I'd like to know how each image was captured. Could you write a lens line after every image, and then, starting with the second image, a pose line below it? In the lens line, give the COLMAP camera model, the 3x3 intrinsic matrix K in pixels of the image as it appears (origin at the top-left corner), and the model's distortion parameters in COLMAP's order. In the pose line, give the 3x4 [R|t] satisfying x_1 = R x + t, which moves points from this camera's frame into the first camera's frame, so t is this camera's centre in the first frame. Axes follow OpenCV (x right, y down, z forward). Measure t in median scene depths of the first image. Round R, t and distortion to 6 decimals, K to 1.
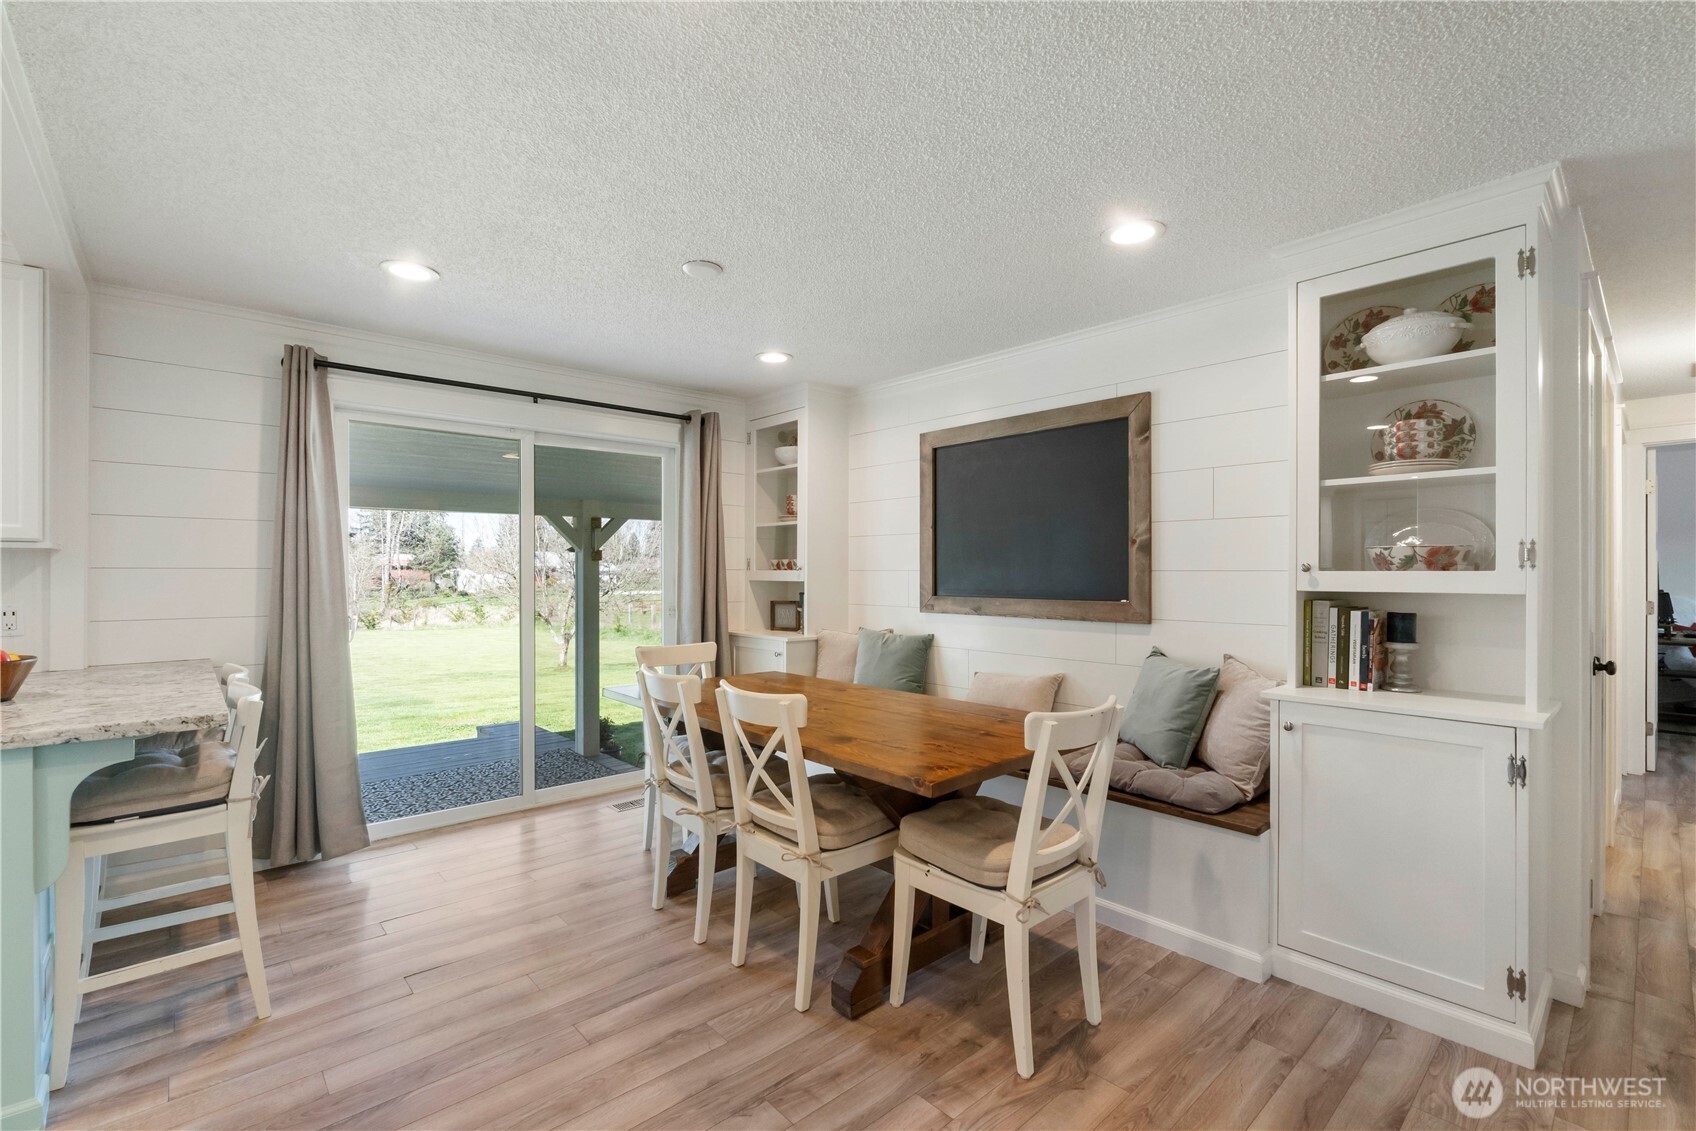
lens RADIAL K [[733.7, 0, 848.0], [0, 733.7, 565.5], [0, 0, 1]] dist [-0.000883, -0.000150]
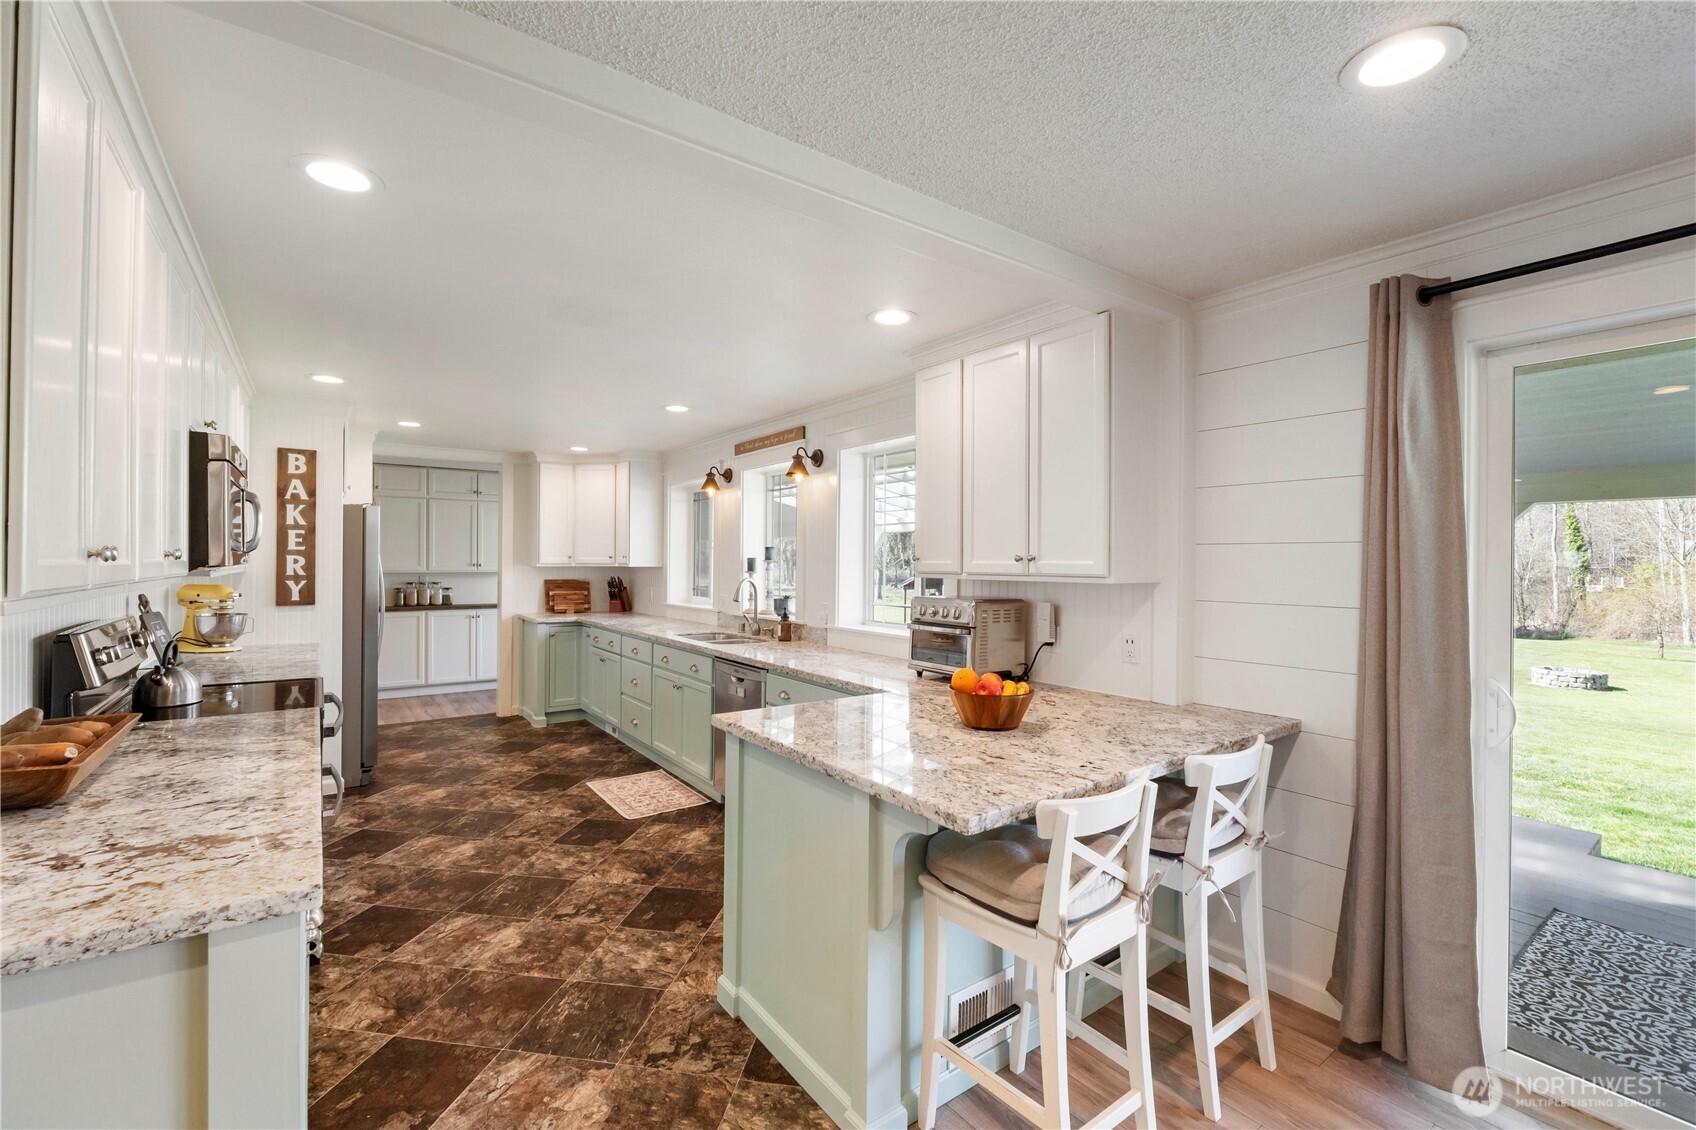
lens RADIAL K [[740.0, 0, 849.5], [0, 740.0, 543.0], [0, 0, 1]] dist [-0.000987, -0.000522]
pose [[-0.094961, -0.023274, -0.995209, -0.029572], [-0.000146, 0.999727, -0.023366, -0.041734], [0.995481, -0.002073, -0.094939, 0.572060]]
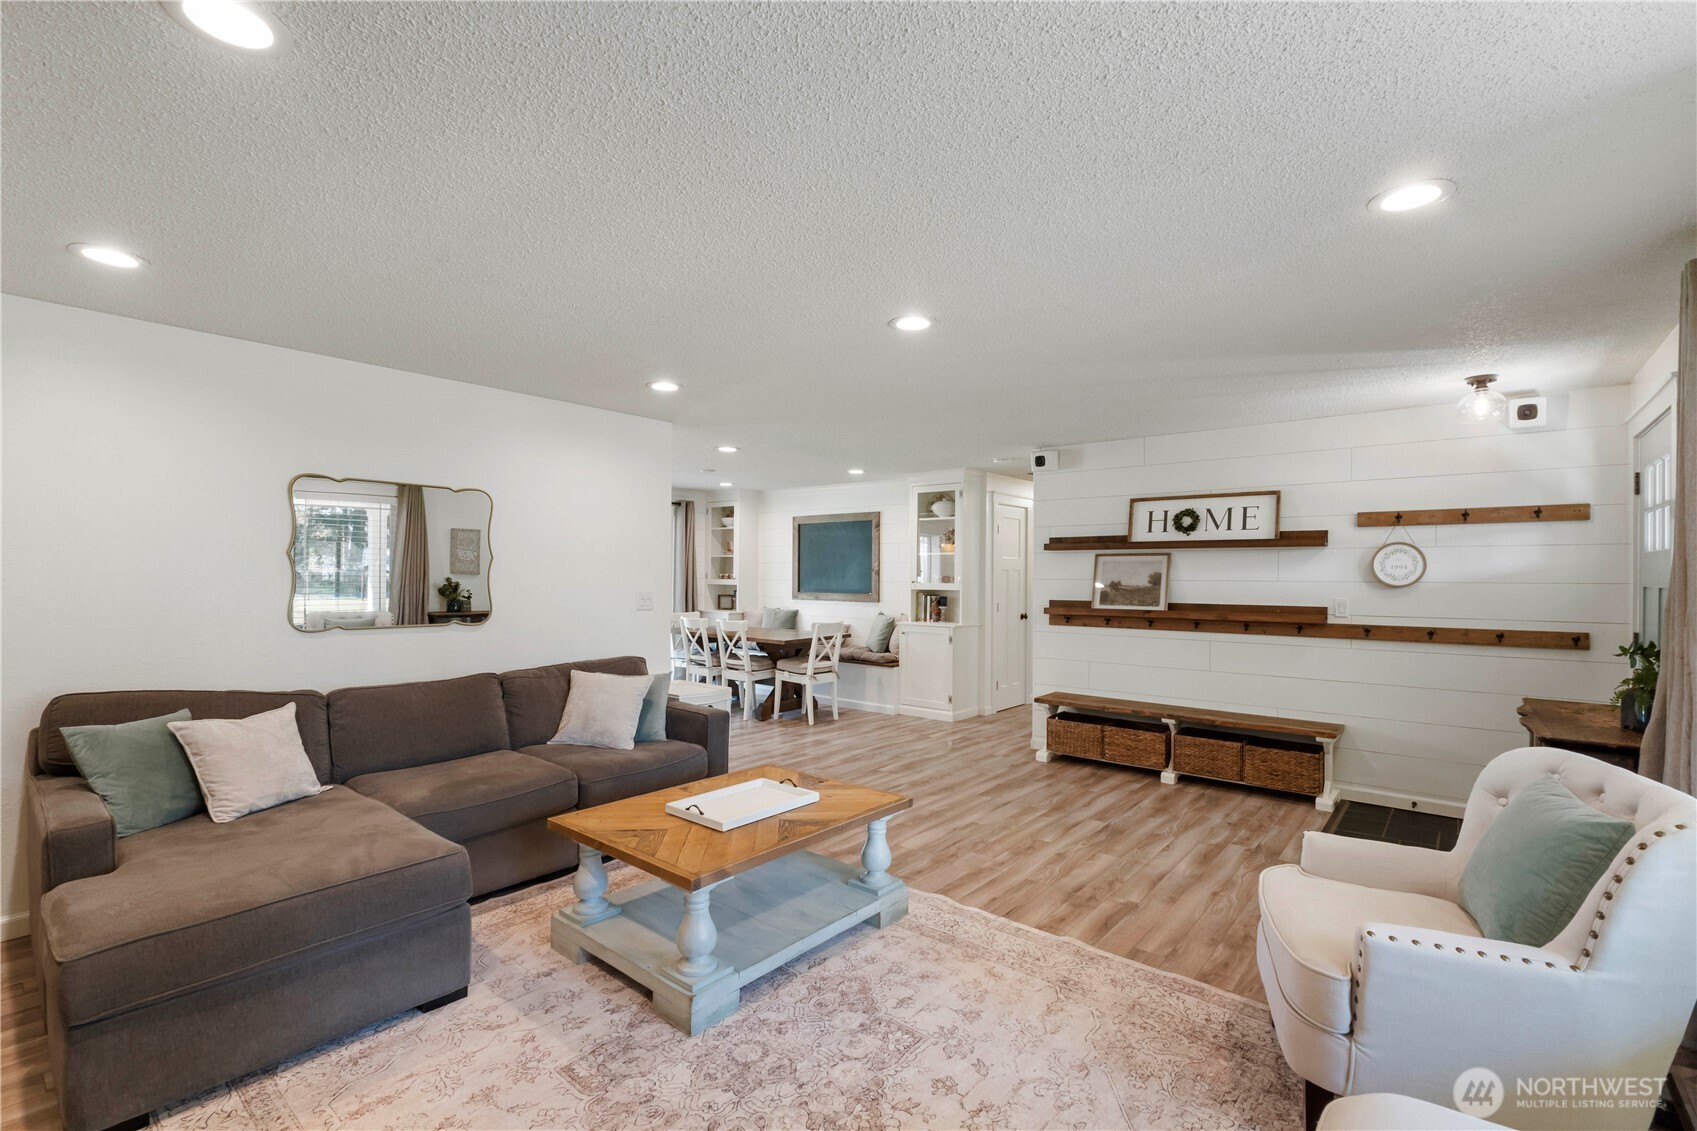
lens RADIAL K [[724.4, 0, 847.7], [0, 724.4, 559.3], [0, 0, 1]] dist [-0.002255, -0.000220]
pose [[0.990780, 0.008066, 0.135243, -0.037775], [-0.006667, 0.999920, -0.010791, -0.042067], [-0.135320, 0.009790, 0.990754, -1.464484]]
